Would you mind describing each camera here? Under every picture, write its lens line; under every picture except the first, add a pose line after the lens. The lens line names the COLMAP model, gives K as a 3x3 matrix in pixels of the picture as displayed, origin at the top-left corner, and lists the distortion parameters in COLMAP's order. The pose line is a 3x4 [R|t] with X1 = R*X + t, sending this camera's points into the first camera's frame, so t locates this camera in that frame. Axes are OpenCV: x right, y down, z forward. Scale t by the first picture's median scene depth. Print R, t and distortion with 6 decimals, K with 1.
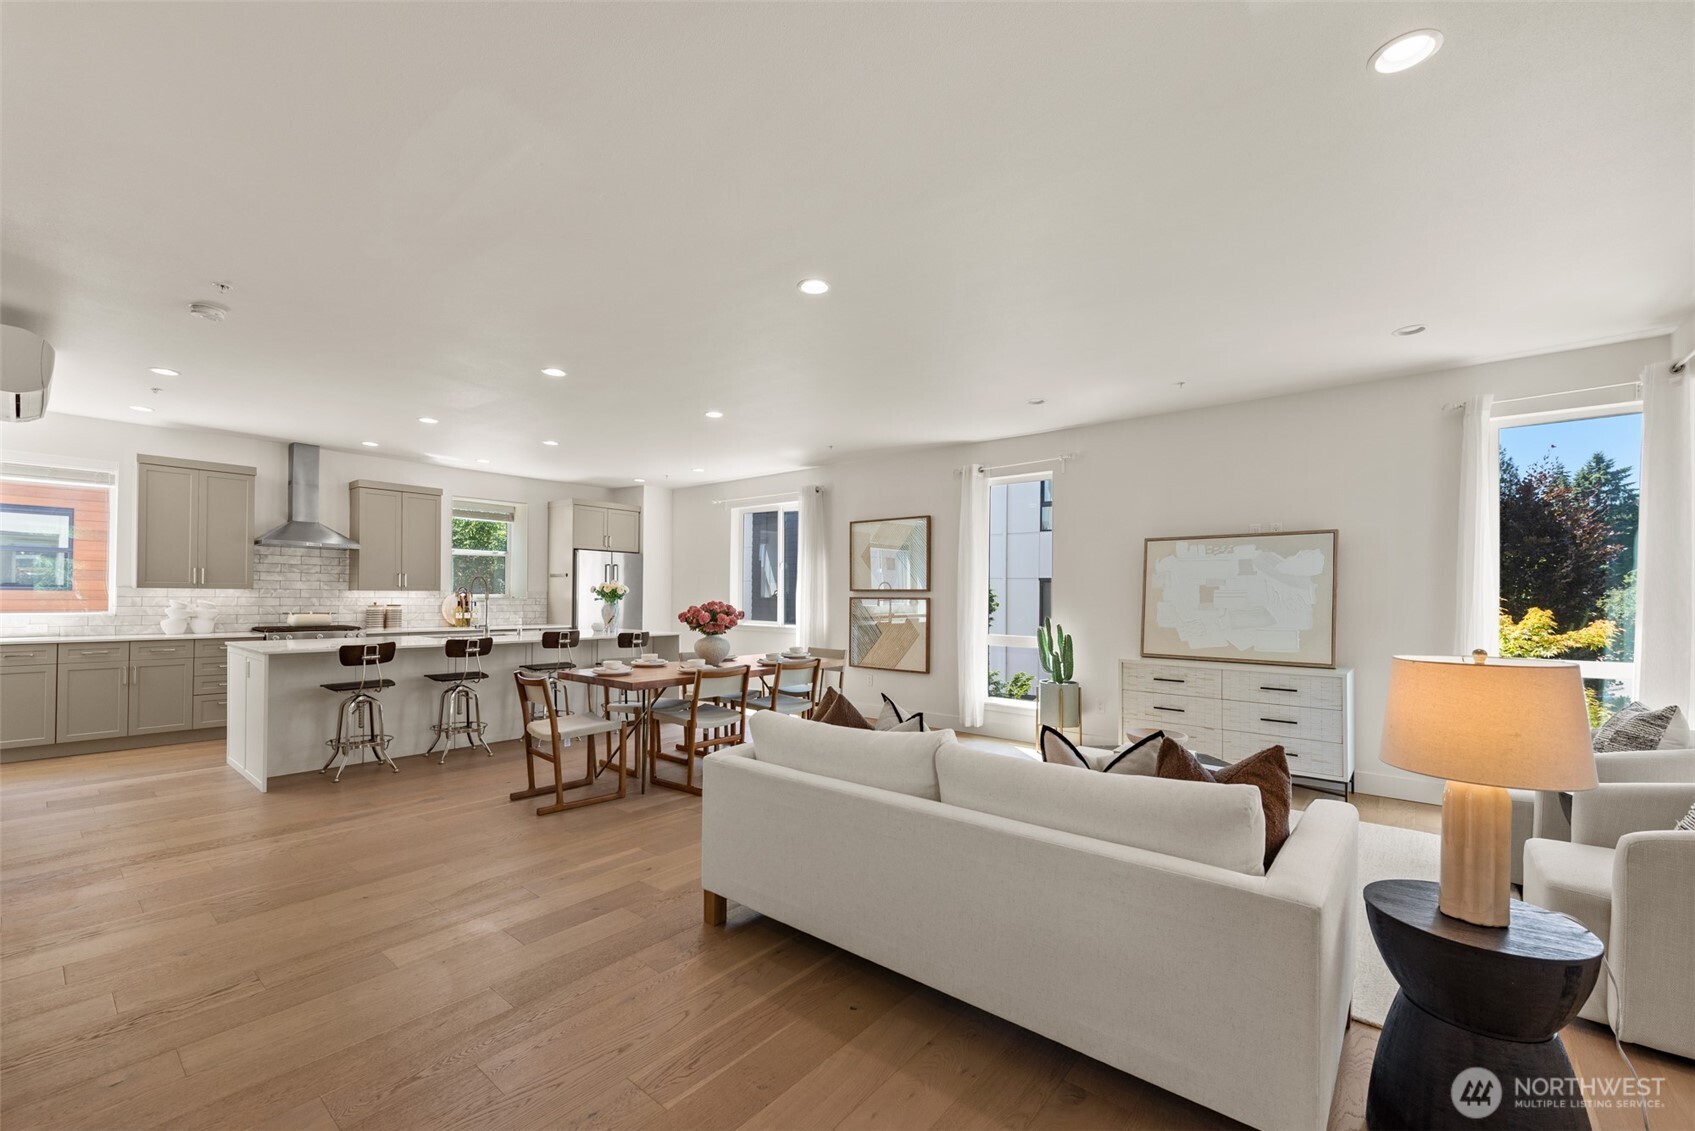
lens RADIAL K [[694.1, 0, 857.0], [0, 694.1, 596.7], [0, 0, 1]] dist [0.000516, 0.000171]
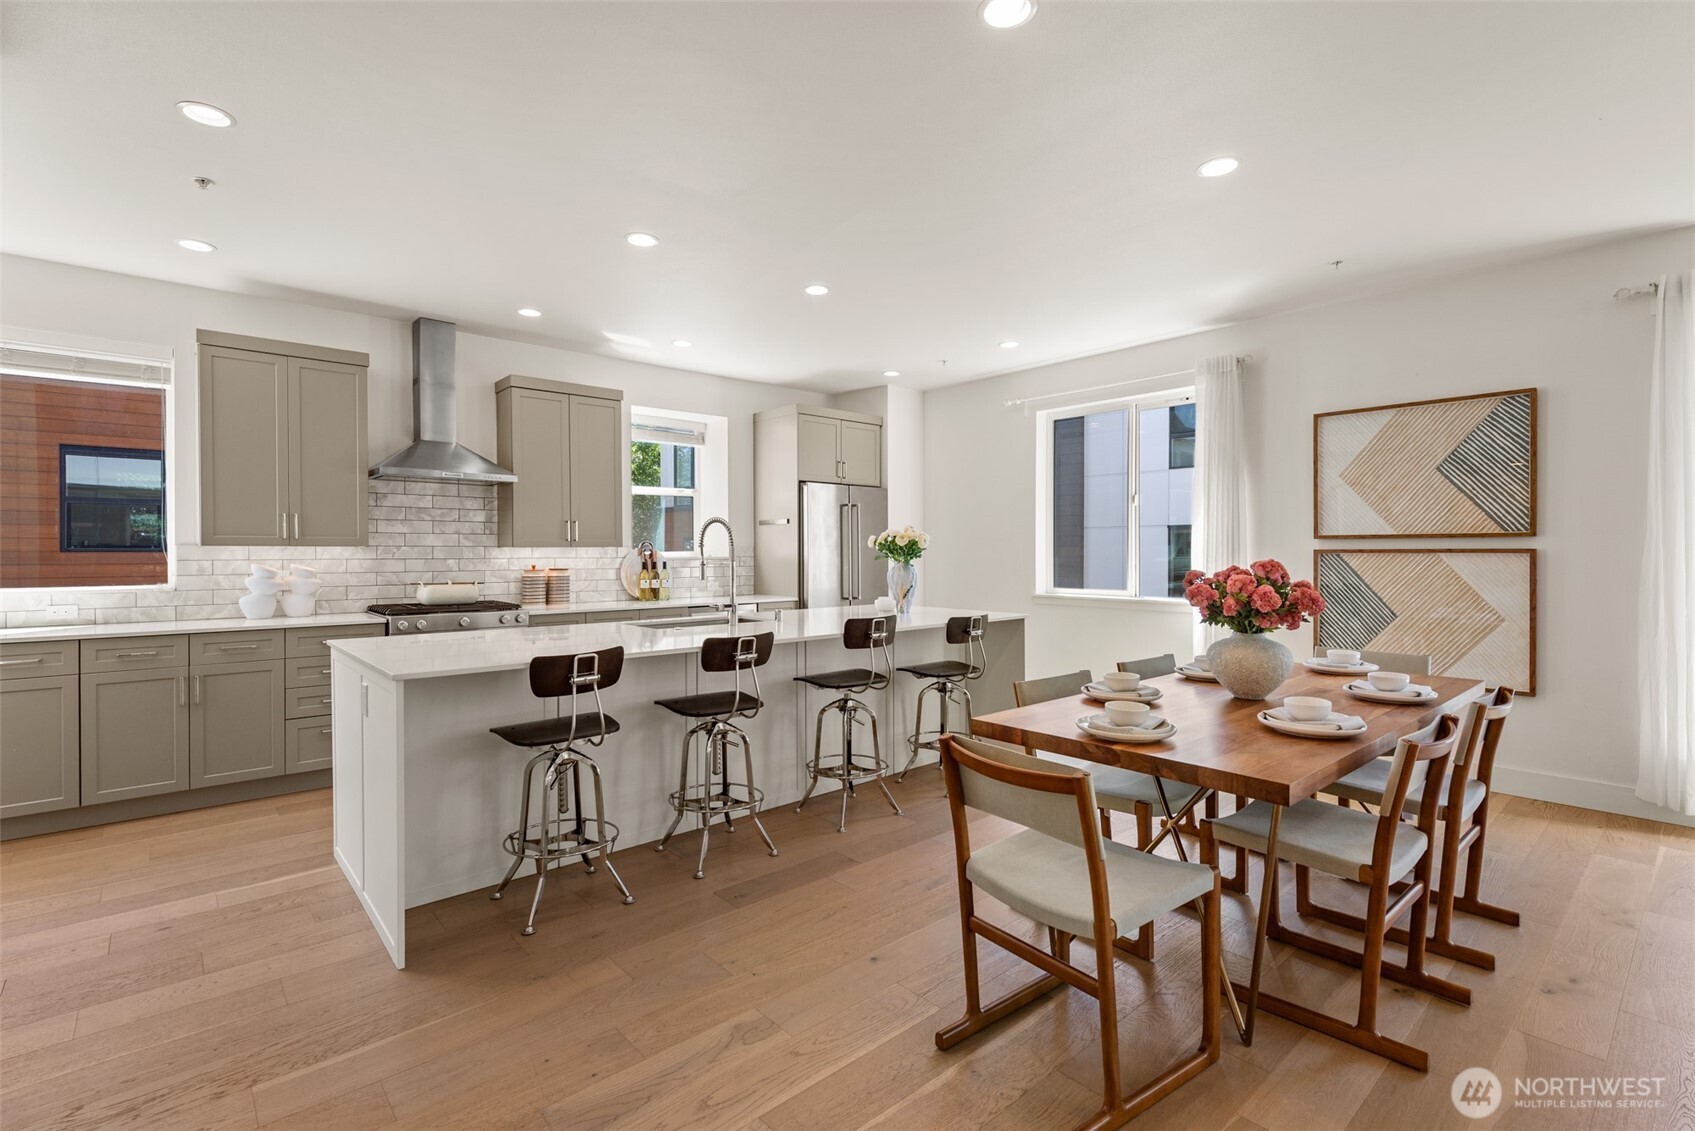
lens RADIAL K [[779.5, 0, 847.5], [0, 779.5, 565.5], [0, 0, 1]] dist [0.011506, -0.000271]
pose [[0.986737, -0.007130, -0.162168, -0.316369], [0.009977, 0.999810, 0.016752, -0.001132], [0.162018, -0.018148, 0.986621, 0.358712]]
